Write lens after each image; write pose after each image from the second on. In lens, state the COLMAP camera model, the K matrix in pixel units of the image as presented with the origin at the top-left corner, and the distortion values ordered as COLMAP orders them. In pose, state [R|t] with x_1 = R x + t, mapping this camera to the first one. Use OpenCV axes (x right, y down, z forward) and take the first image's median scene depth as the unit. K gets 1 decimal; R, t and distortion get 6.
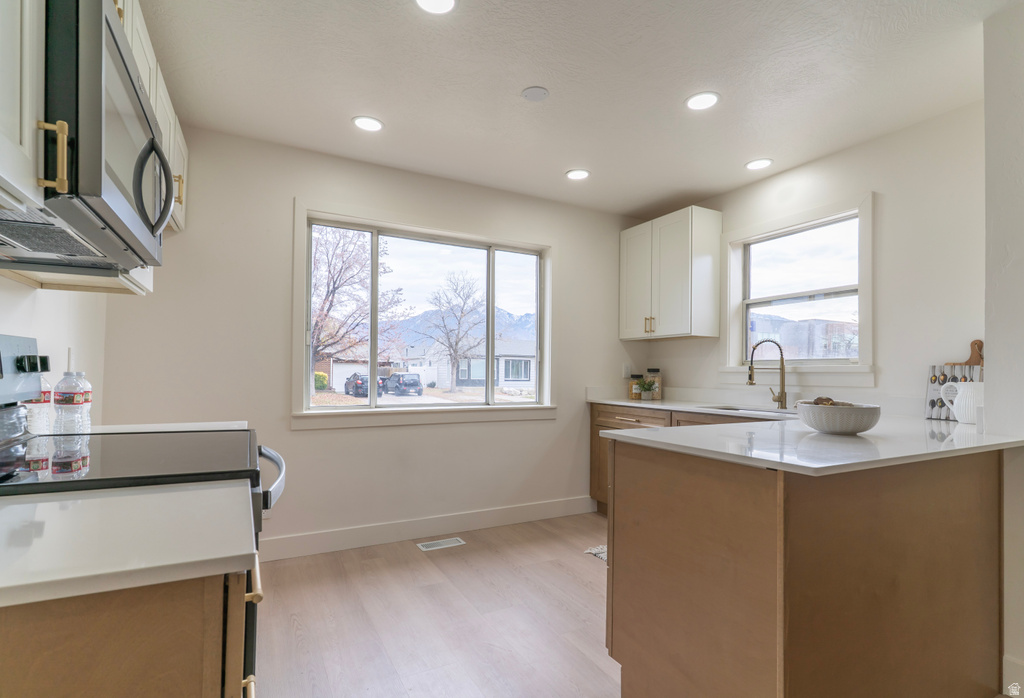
lens RADIAL K [[510.6, 0, 514.6], [0, 510.6, 375.9], [0, 0, 1]] dist [-0.000305, -0.000026]
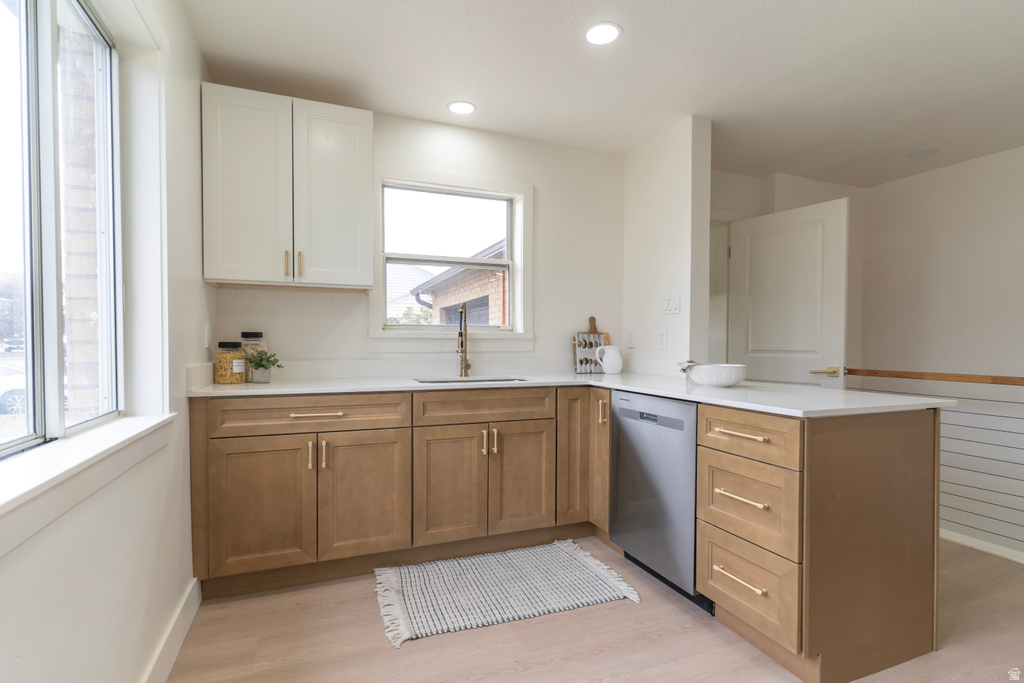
lens RADIAL K [[492.8, 0, 514.9], [0, 492.8, 355.4], [0, 0, 1]] dist [-0.000864, 0.000231]
pose [[0.106608, -0.033411, 0.993740, -0.436098], [0.004127, 0.999442, 0.033160, -0.006464], [-0.994293, 0.000566, 0.106687, 0.903524]]
